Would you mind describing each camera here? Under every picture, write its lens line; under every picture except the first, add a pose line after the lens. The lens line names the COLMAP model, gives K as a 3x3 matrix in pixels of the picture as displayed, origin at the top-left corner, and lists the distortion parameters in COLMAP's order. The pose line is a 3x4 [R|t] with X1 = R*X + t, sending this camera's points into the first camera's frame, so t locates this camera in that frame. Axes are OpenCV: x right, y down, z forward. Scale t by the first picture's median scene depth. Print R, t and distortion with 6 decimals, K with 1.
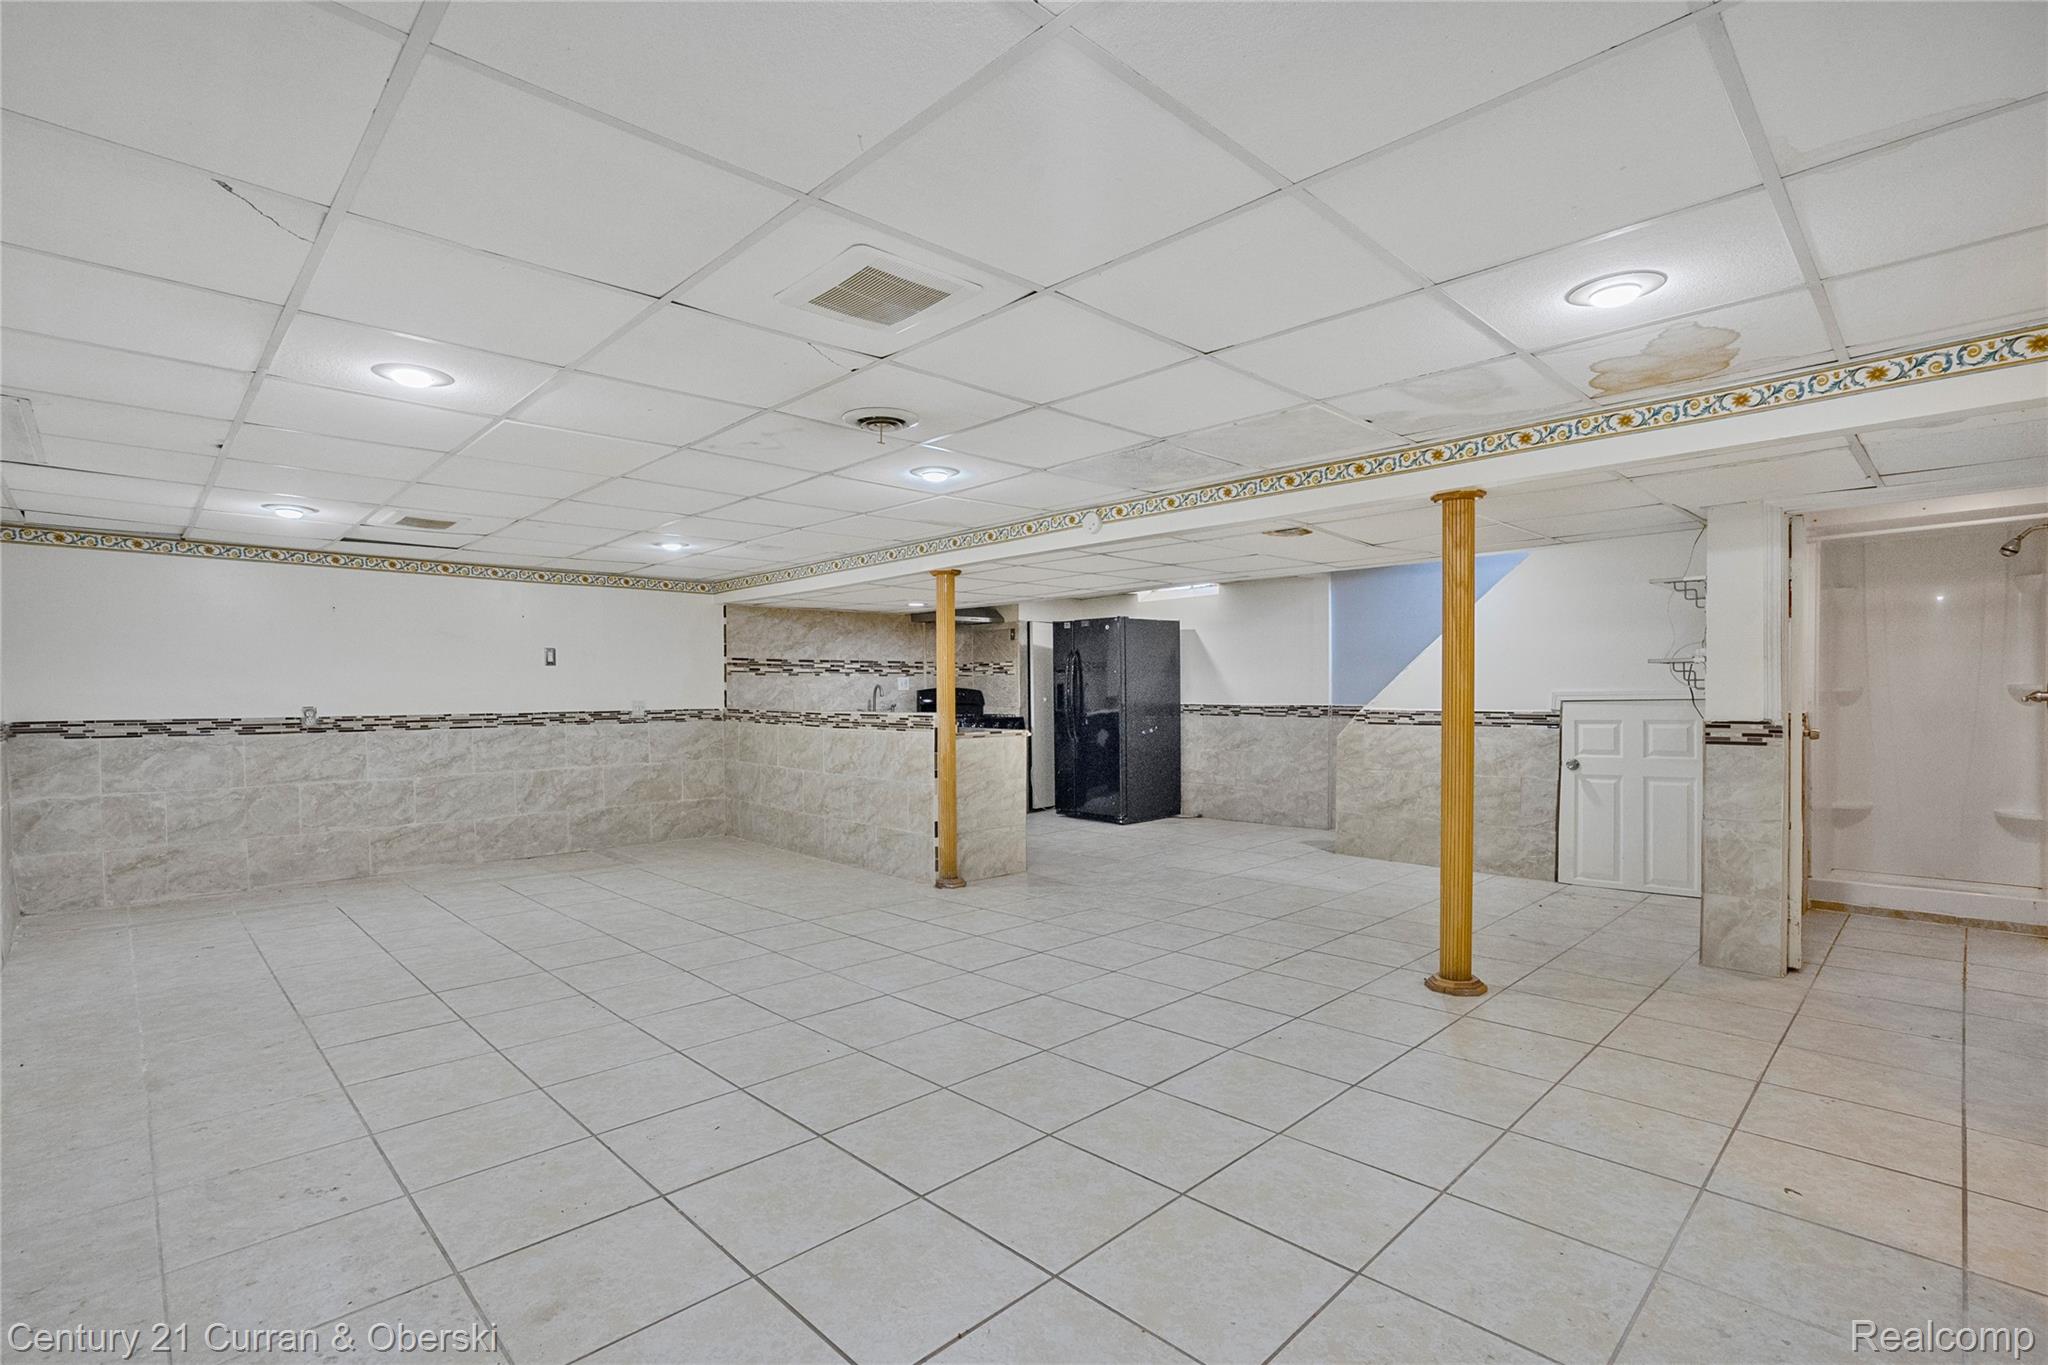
lens RADIAL K [[959.9, 0, 1024.3], [0, 959.9, 691.5], [0, 0, 1]] dist [-0.051016, 0.023309]
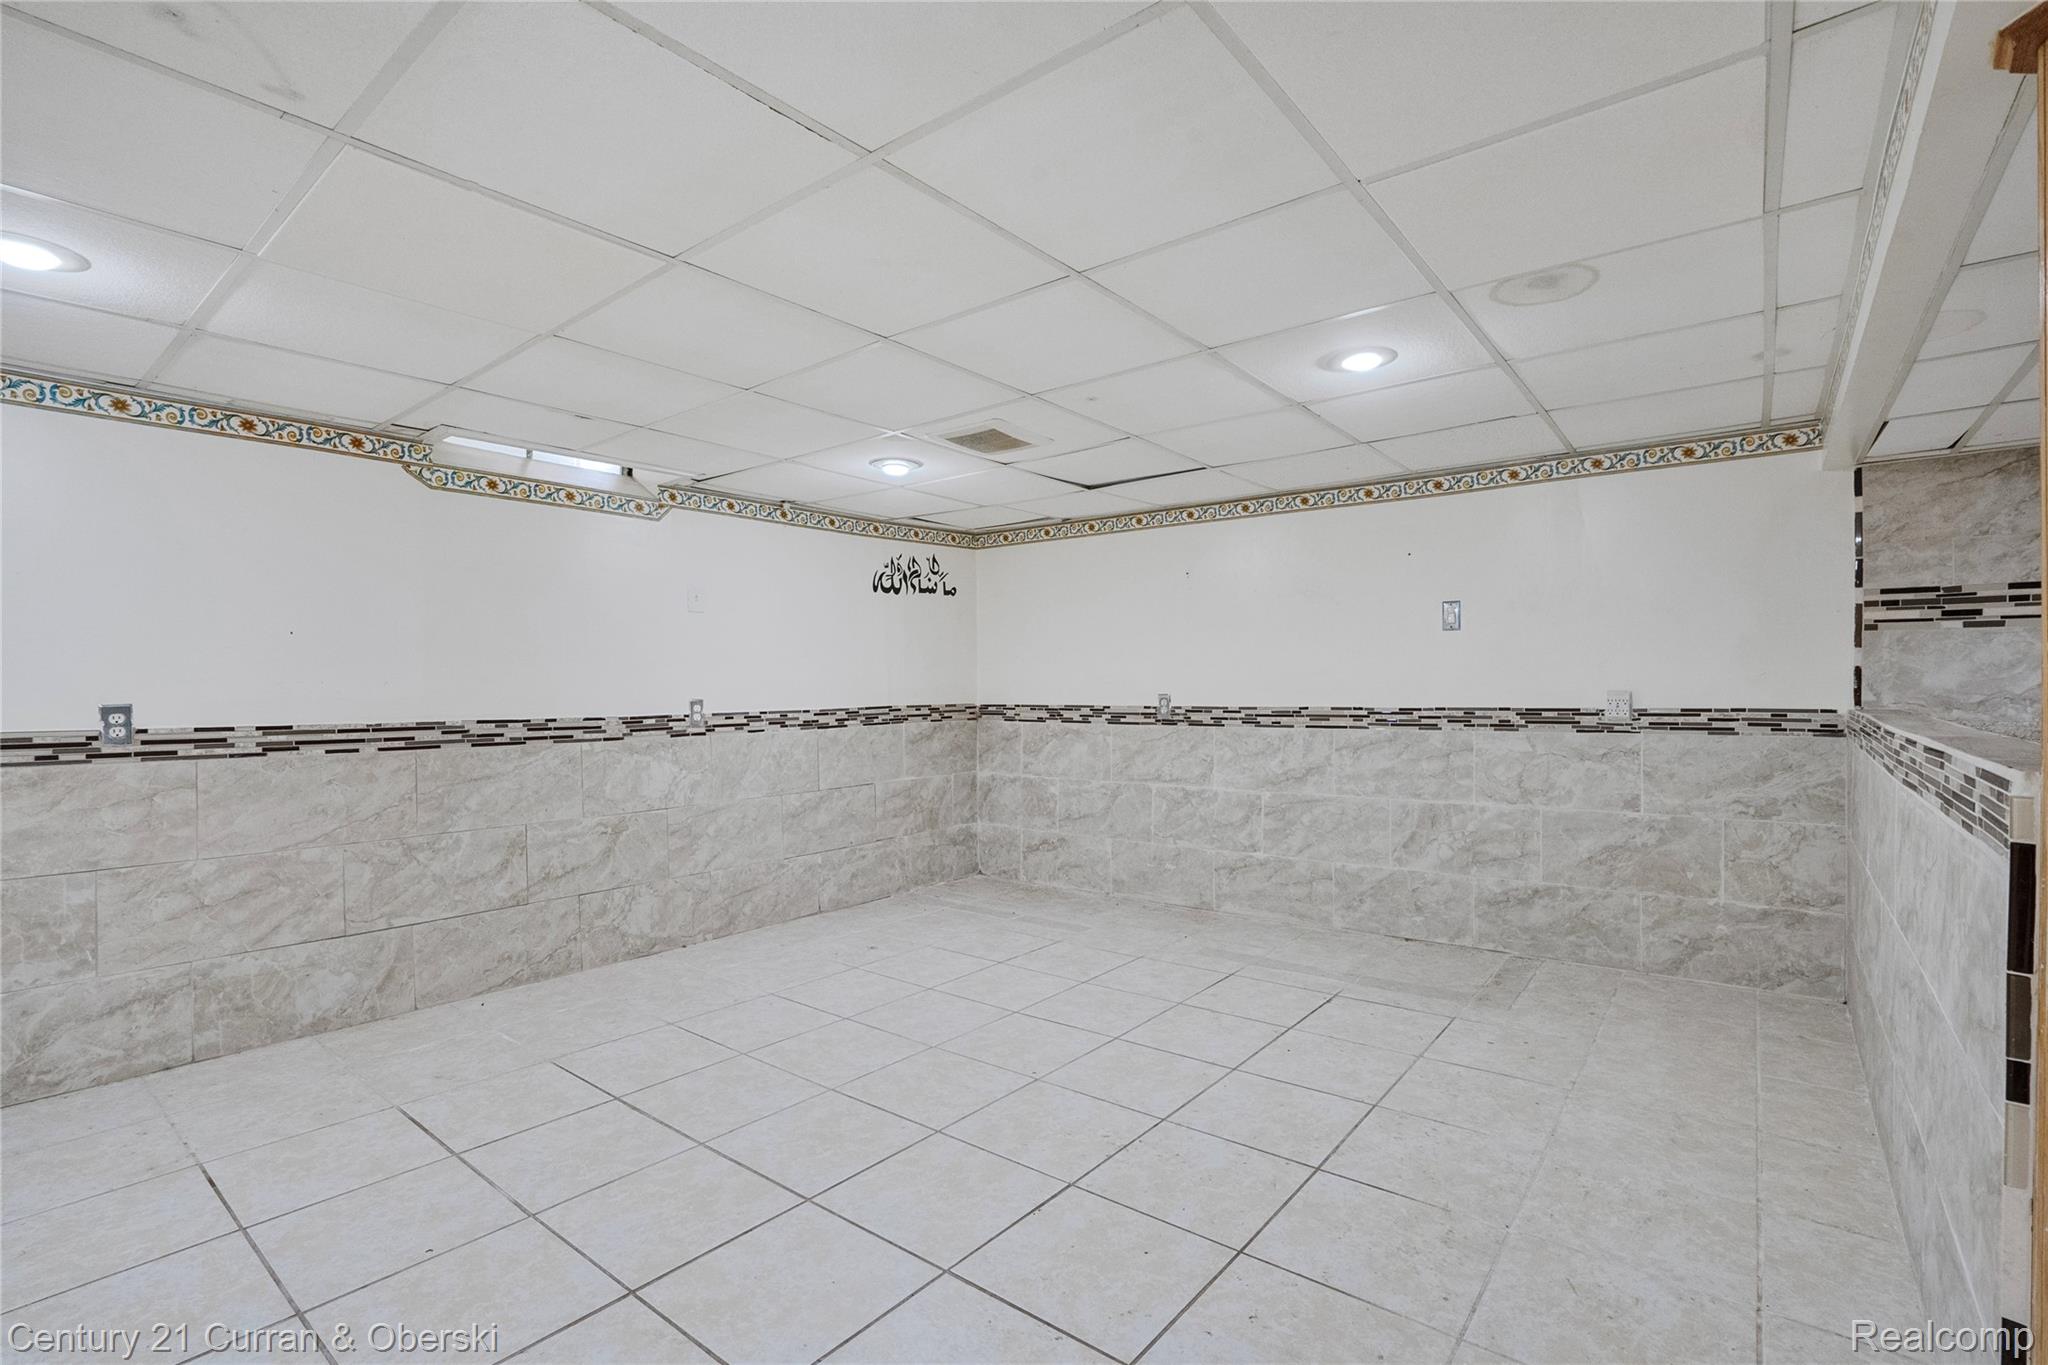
lens RADIAL K [[959.9, 0, 1024.3], [0, 959.9, 691.5], [0, 0, 1]] dist [-0.051016, 0.023309]
pose [[0.115795, 0.011315, -0.993209, 0.070246], [0.008270, 0.999889, 0.012356, 0.001932], [0.993239, -0.009645, 0.115688, 0.679423]]
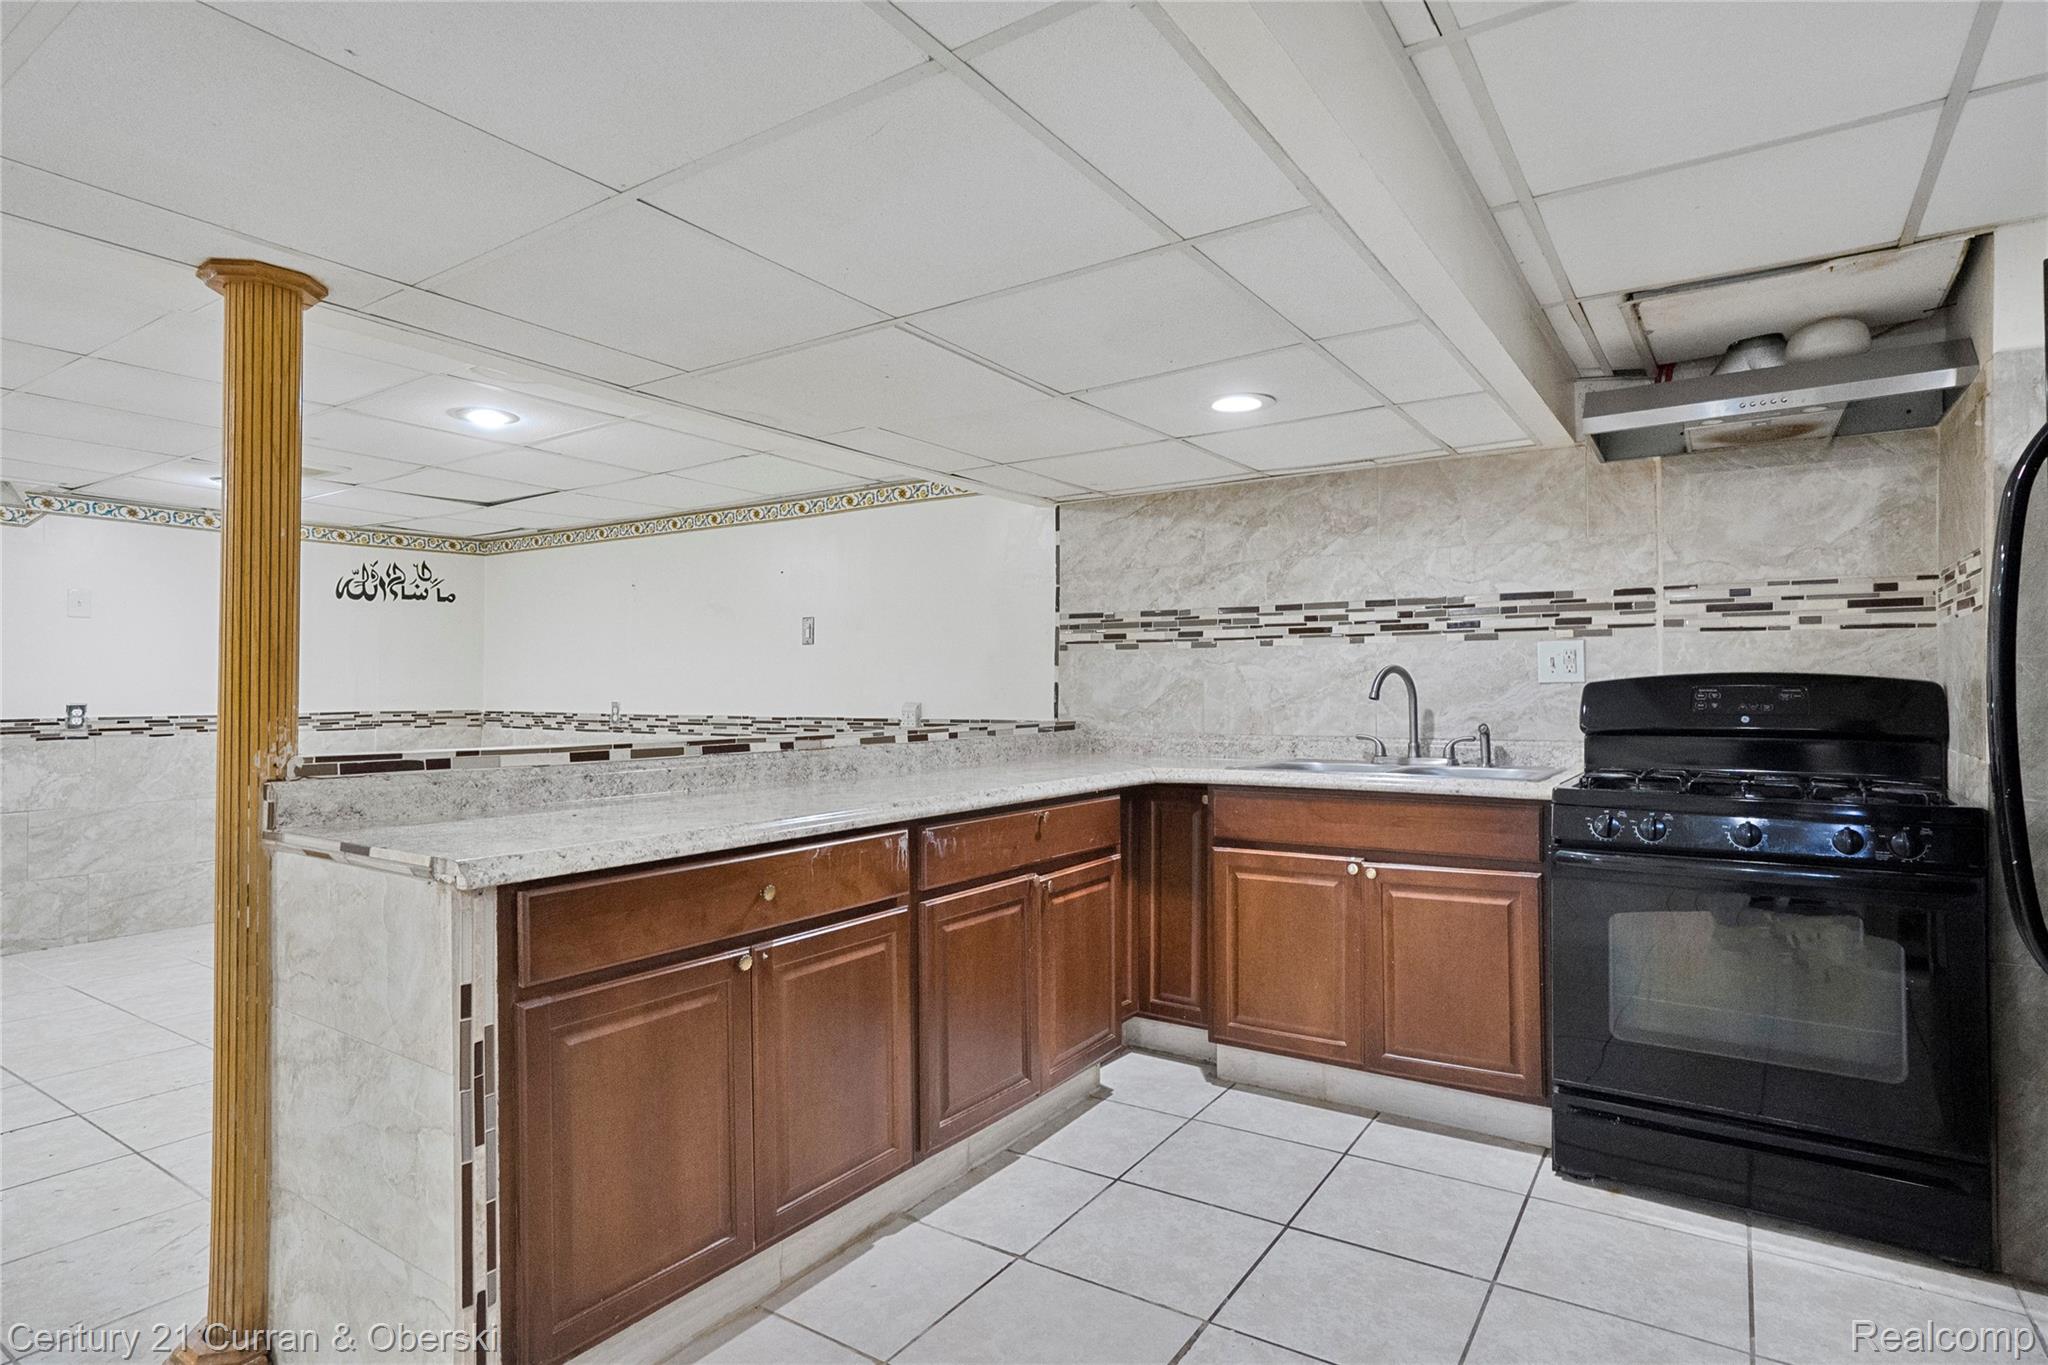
lens RADIAL K [[1084.3, 0, 1019.7], [0, 1084.3, 680.2], [0, 0, 1]] dist [-0.046543, 0.040047]
pose [[0.200904, -0.003779, -0.979604, 0.253069], [-0.001075, 0.999991, -0.004078, -0.000321], [0.979610, 0.001873, 0.200898, 1.021115]]
